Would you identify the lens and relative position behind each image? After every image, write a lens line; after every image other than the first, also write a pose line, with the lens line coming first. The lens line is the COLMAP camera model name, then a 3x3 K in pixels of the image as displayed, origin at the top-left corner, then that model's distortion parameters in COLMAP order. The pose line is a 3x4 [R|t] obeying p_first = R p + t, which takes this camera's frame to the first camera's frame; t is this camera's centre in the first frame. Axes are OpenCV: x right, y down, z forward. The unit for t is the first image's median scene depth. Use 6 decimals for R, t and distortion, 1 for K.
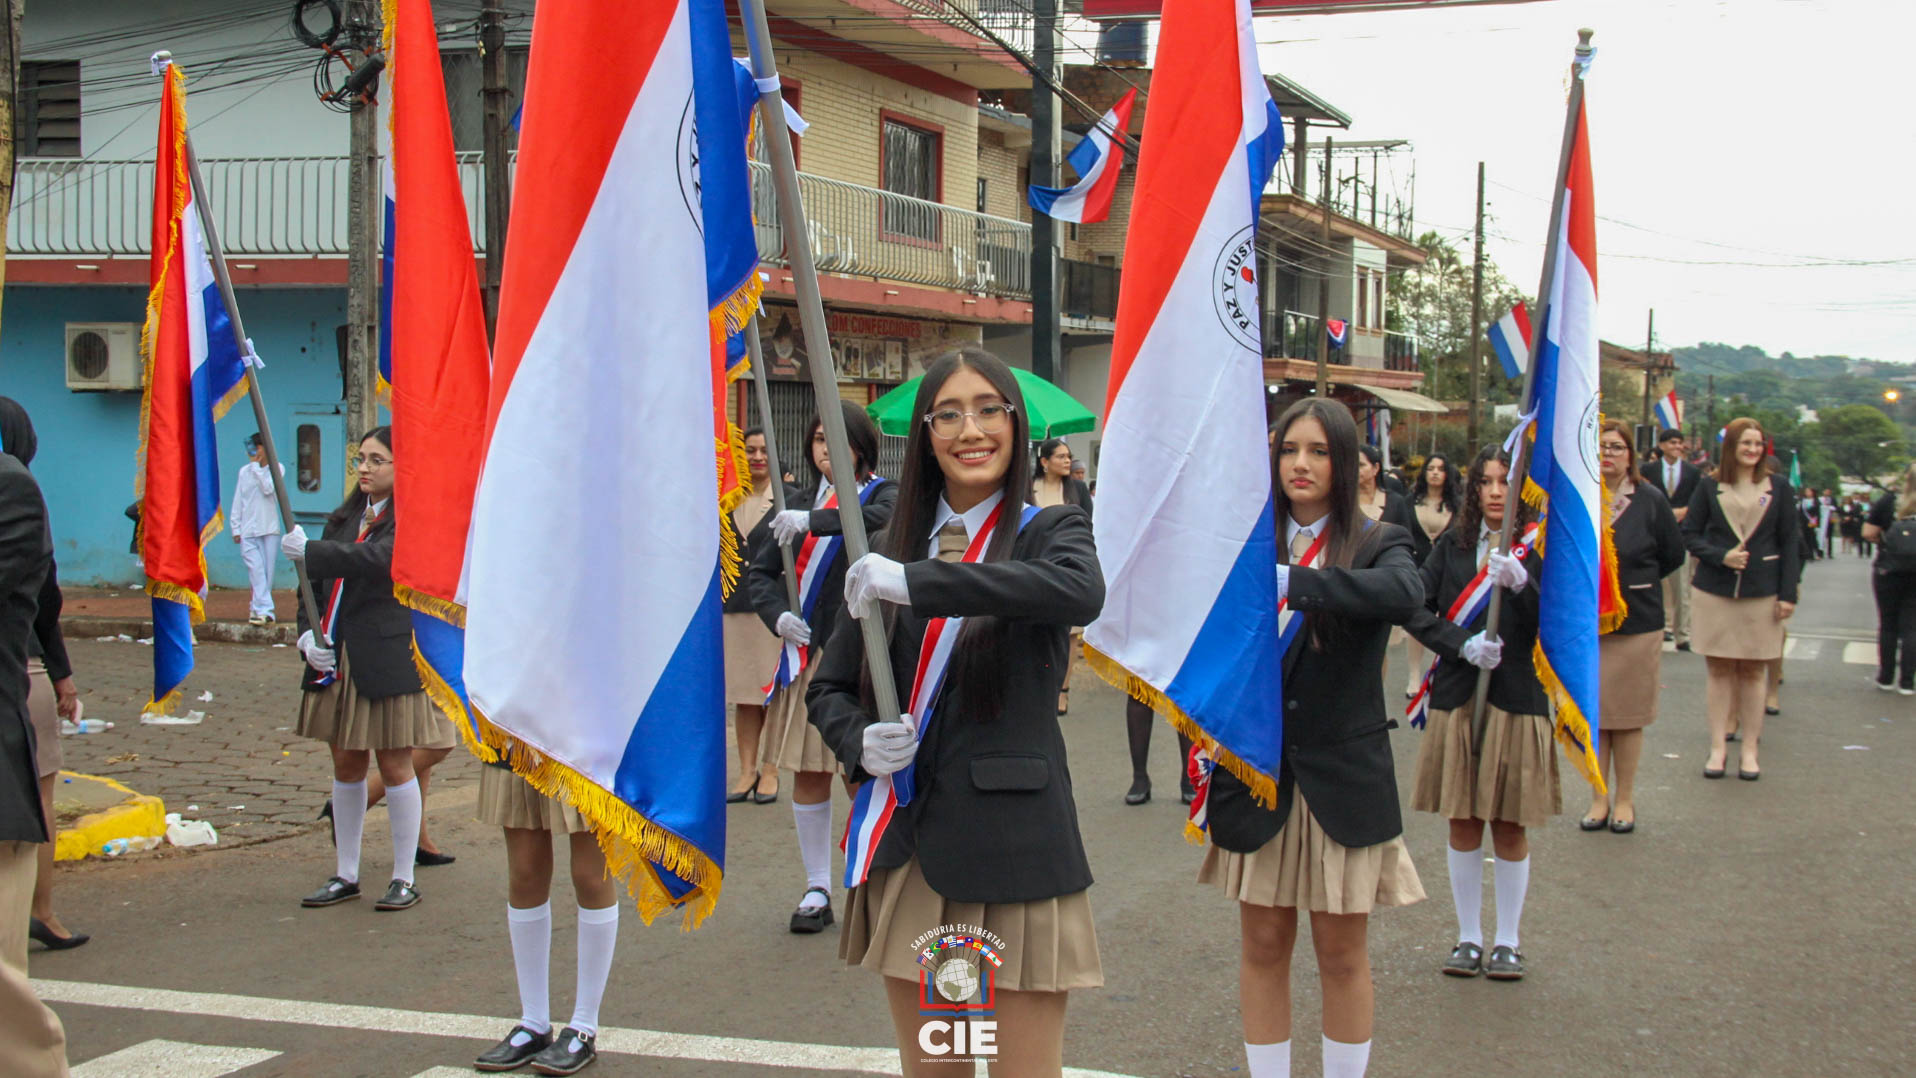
lens RADIAL K [[2448.1, 0, 958.0], [0, 2448.1, 539.0], [0, 0, 1]] dist [0.021726, 0.021999]
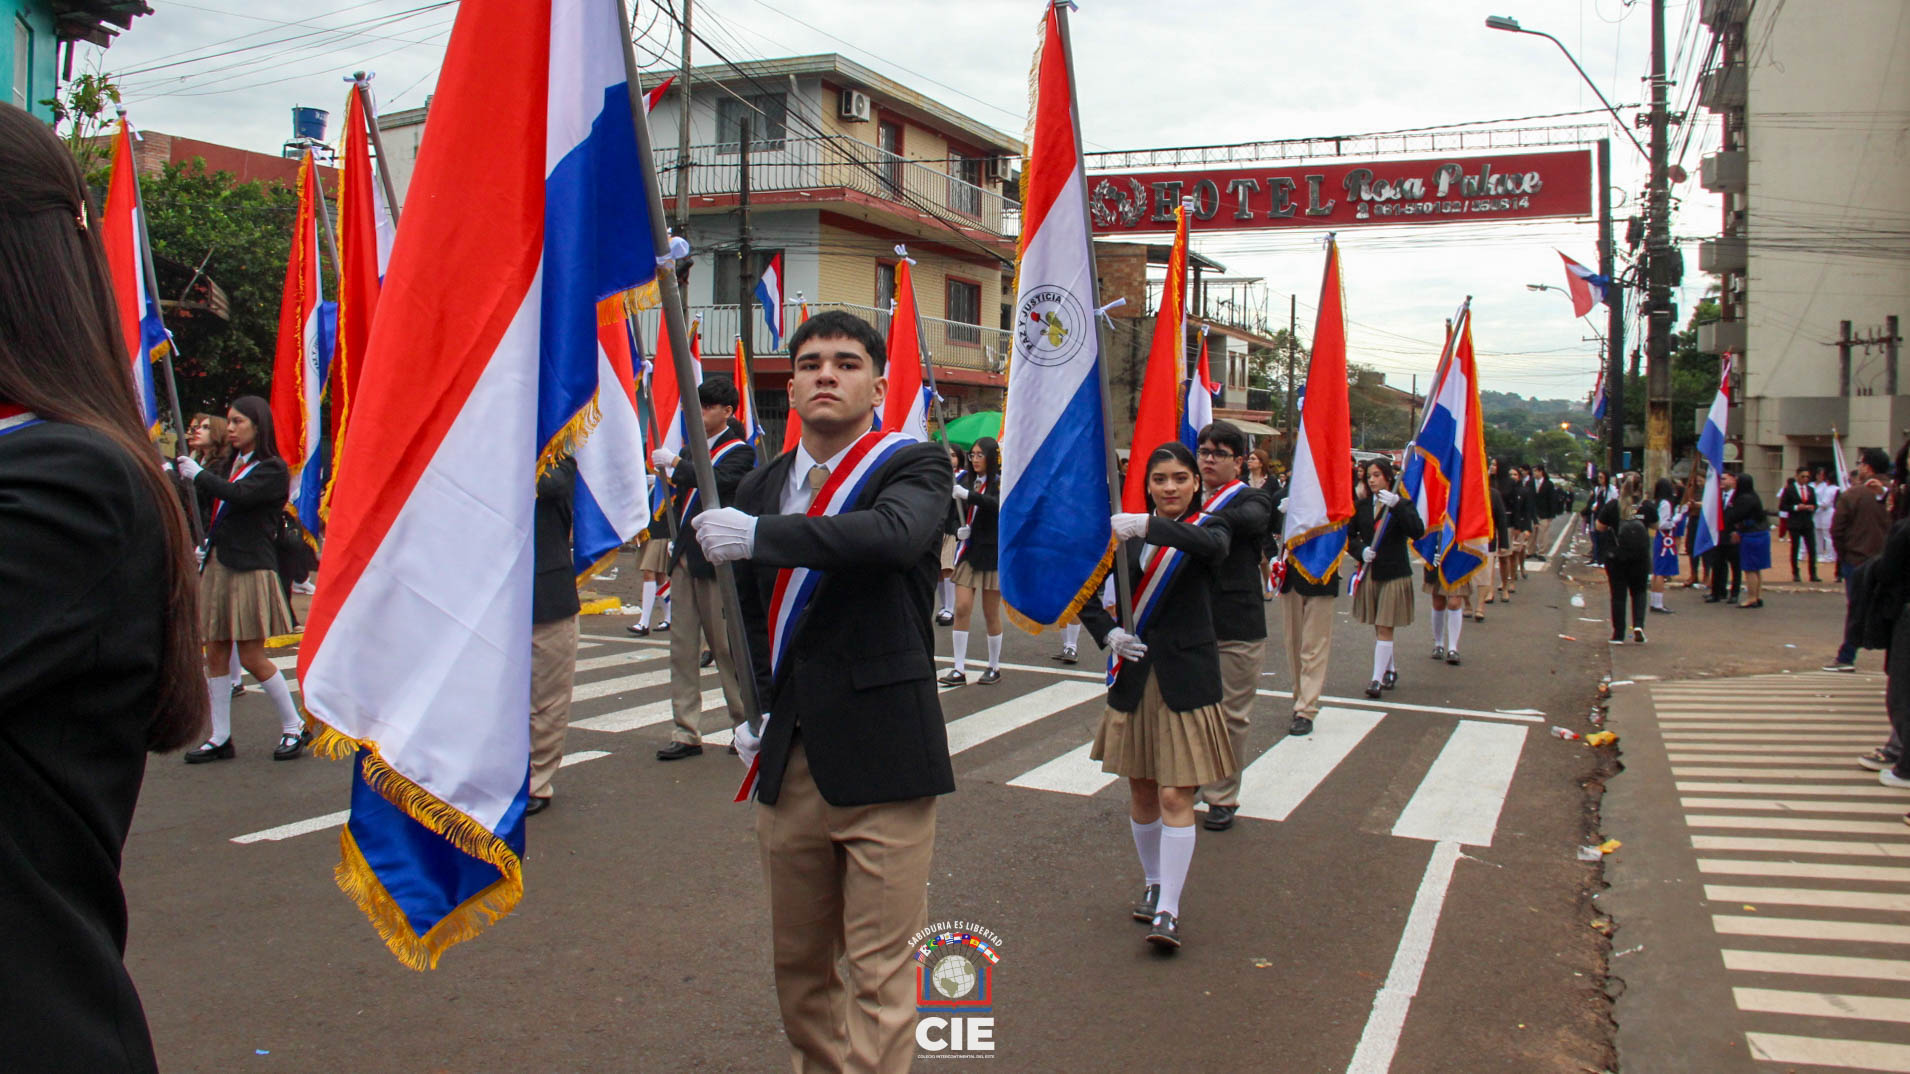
lens RADIAL K [[1588.5, 0, 960.9], [0, 1588.5, 464.2], [0, 0, 1]] dist [-0.181547, 0.124056]
pose [[0.999040, 0.003790, -0.043653, 0.038535], [-0.005116, 0.999527, -0.030318, 0.007940], [0.043518, 0.030512, 0.998587, -0.244114]]
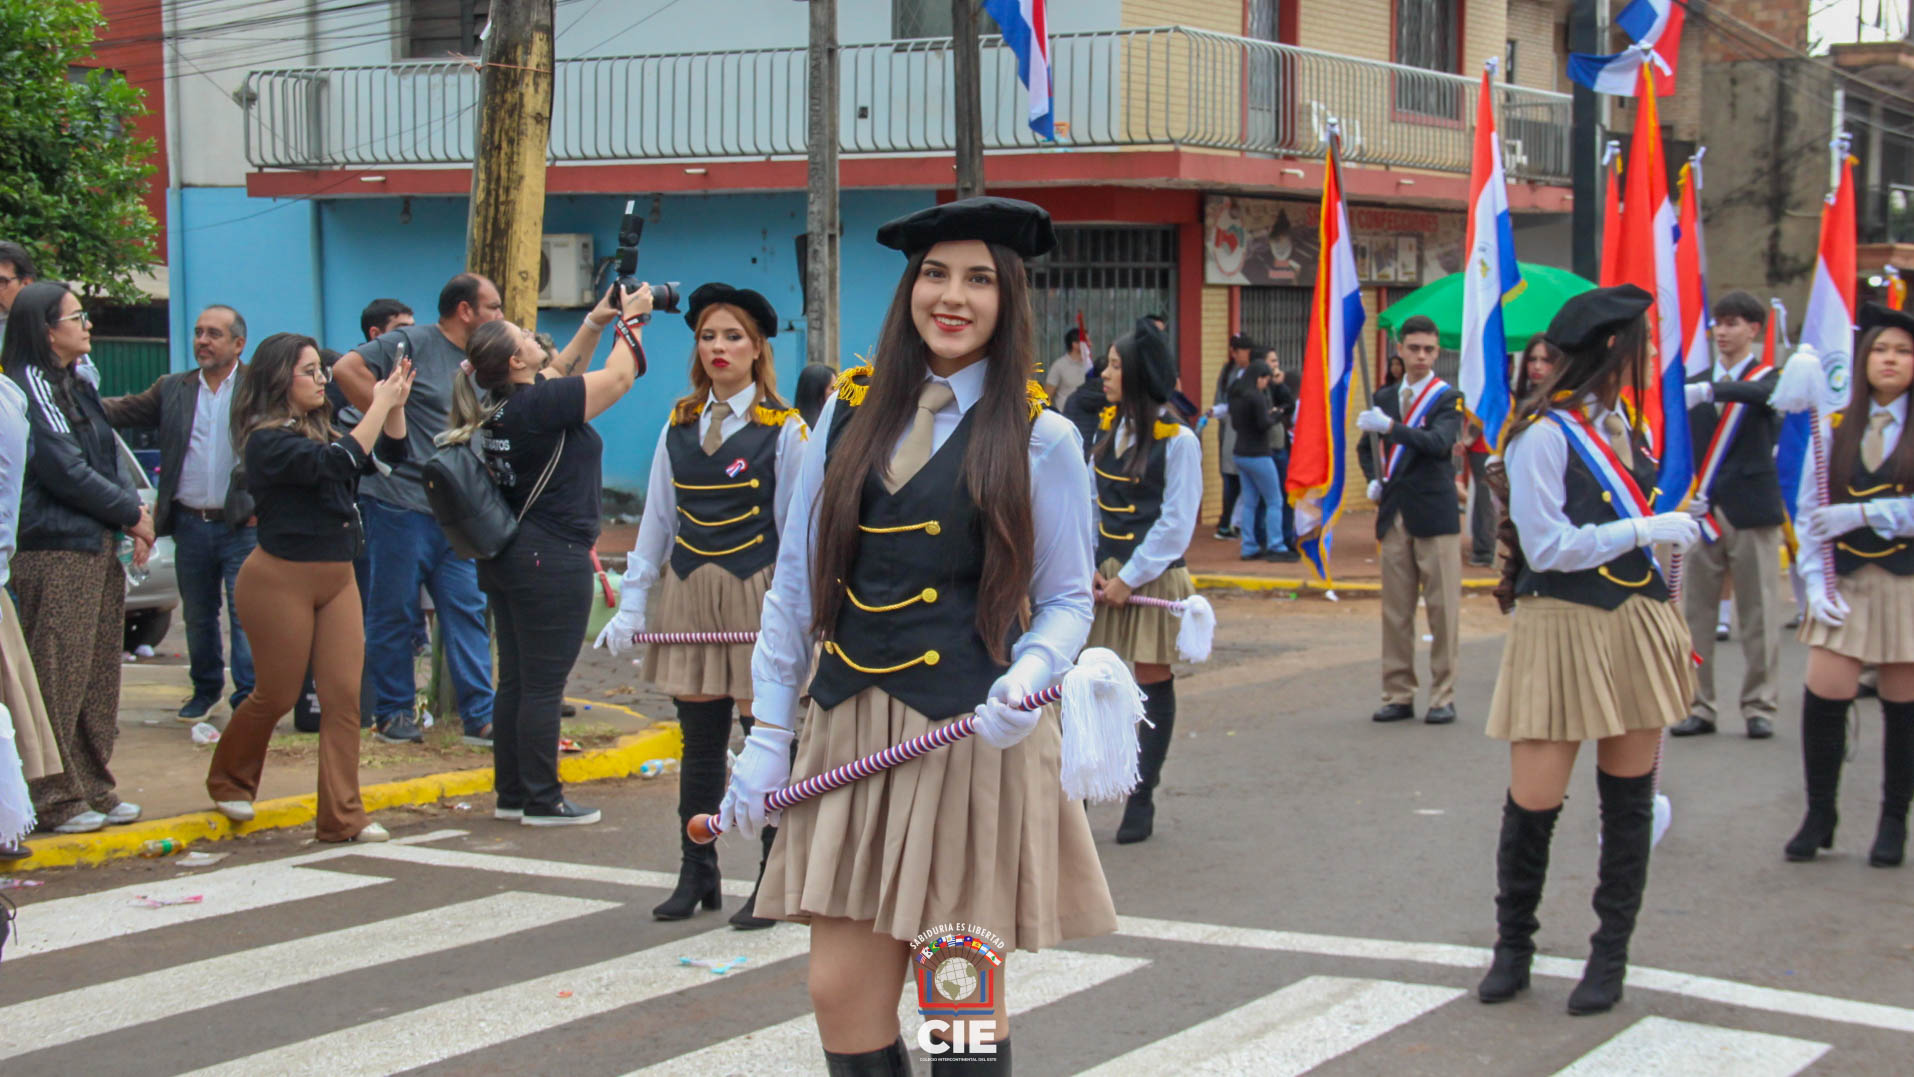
lens RADIAL K [[2915.7, 0, 957.0], [0, 2915.7, 538.5], [0, 0, 1]] dist [0.030489, 1.002640]
pose [[0.984653, -0.000105, -0.174521, -0.002996], [0.004289, 0.999712, 0.023599, 0.001006], [0.174469, -0.023985, 0.984371, -0.058723]]
